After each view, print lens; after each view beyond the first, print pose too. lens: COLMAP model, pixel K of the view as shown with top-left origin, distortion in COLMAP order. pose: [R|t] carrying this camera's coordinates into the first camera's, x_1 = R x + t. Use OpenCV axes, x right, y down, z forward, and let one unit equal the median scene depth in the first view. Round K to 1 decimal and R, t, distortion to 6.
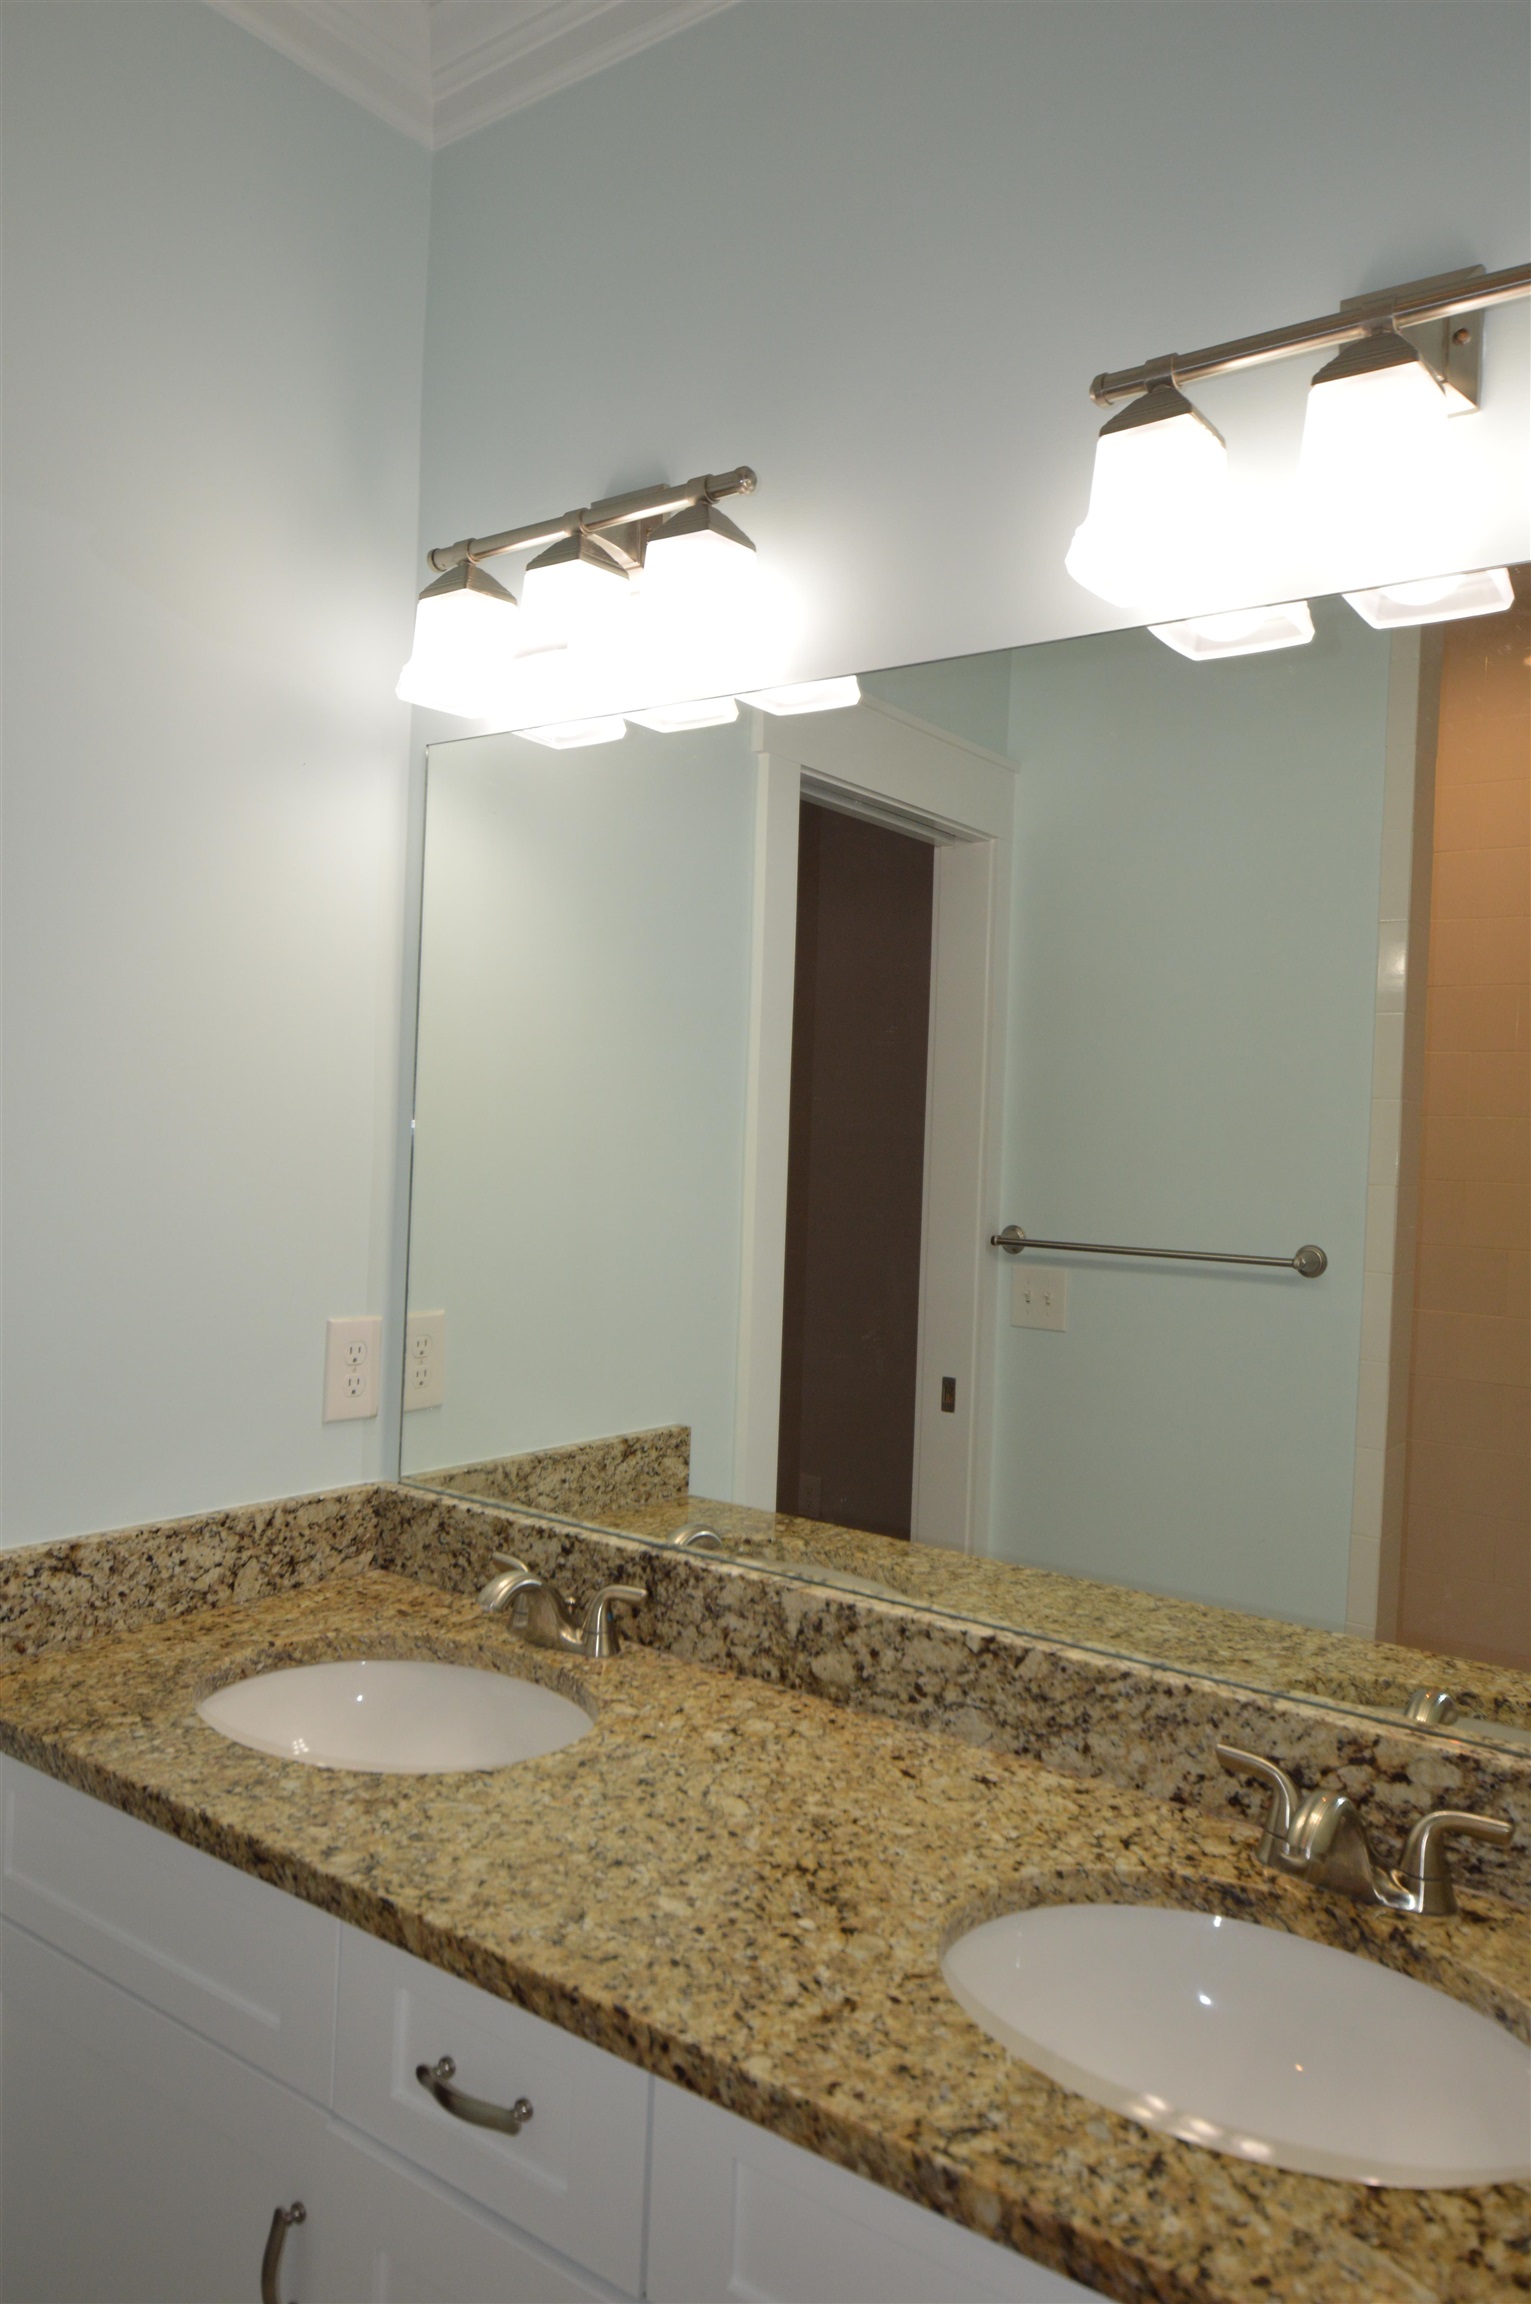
lens RADIAL K [[1598.6, 0, 778.7], [0, 1598.6, 1153.0], [0, 0, 1]] dist [0.030493, -0.024391]
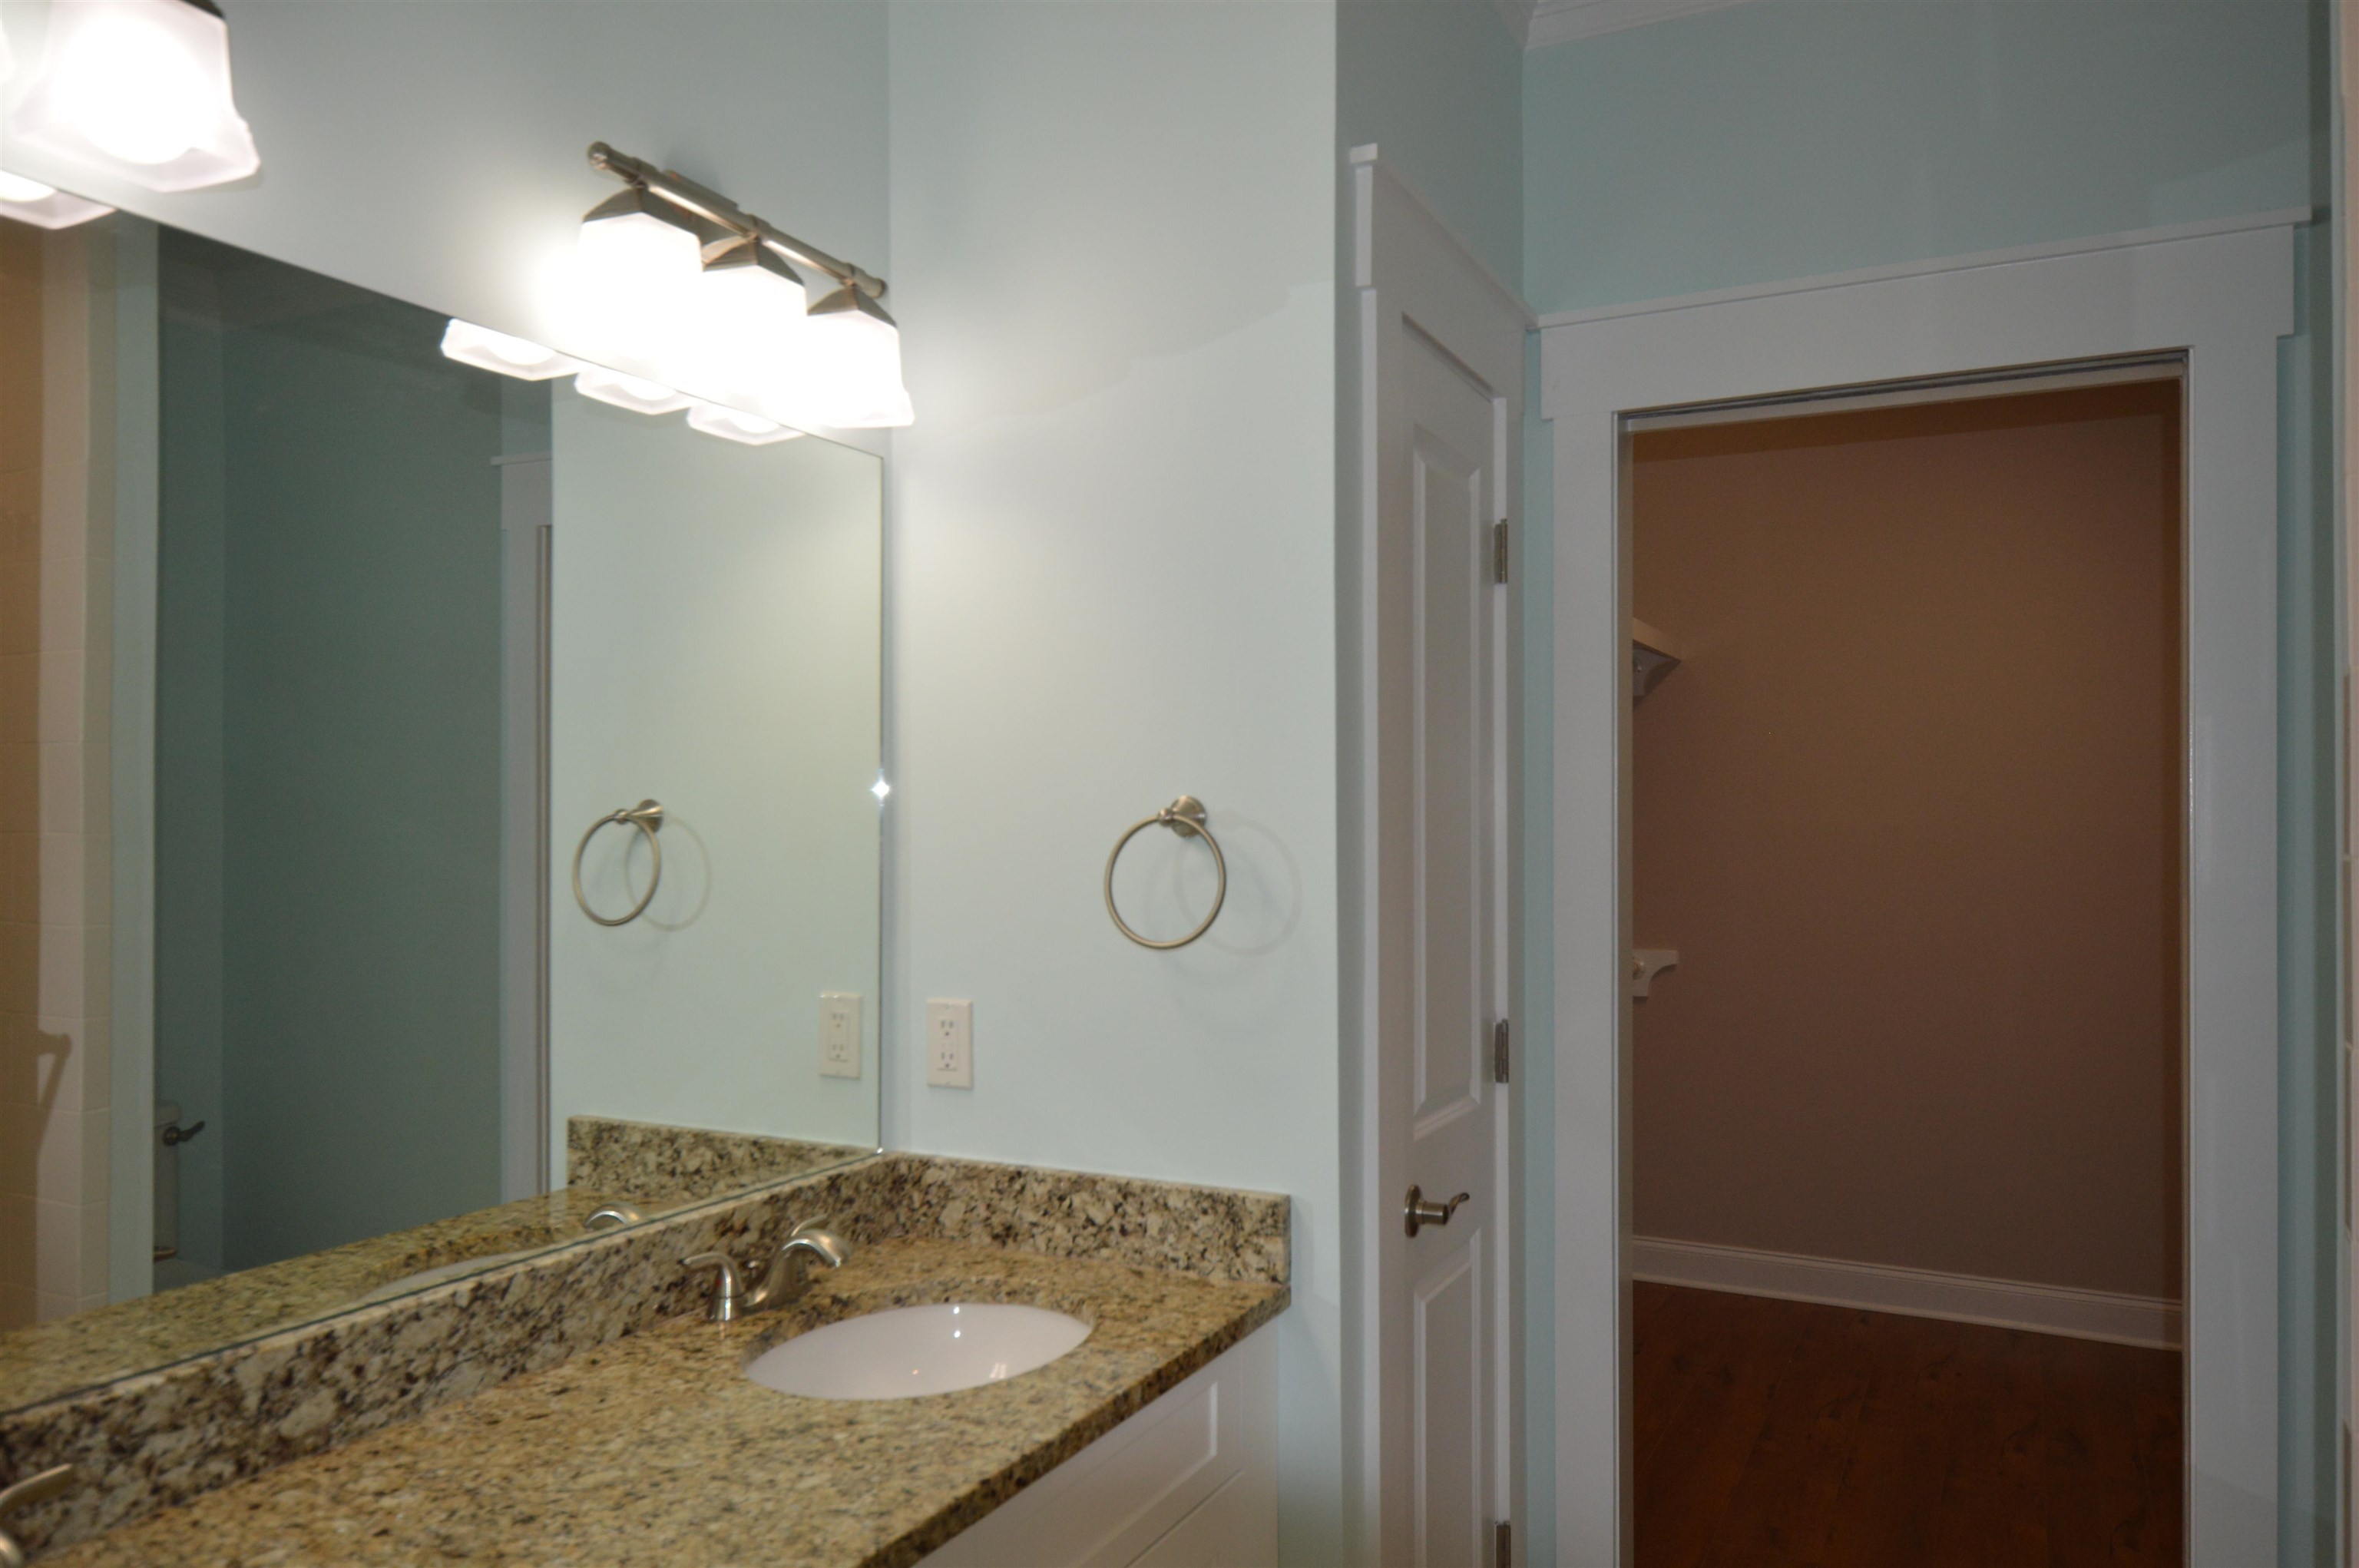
lens RADIAL K [[1636.8, 0, 1168.8], [0, 1636.8, 794.9], [0, 0, 1]] dist [0.030493, -0.024391]
pose [[-0.160309, -0.023441, 0.986789, -0.970139], [0.002261, 0.999707, 0.024115, -0.037203], [-0.987064, 0.006097, -0.160209, 0.724226]]
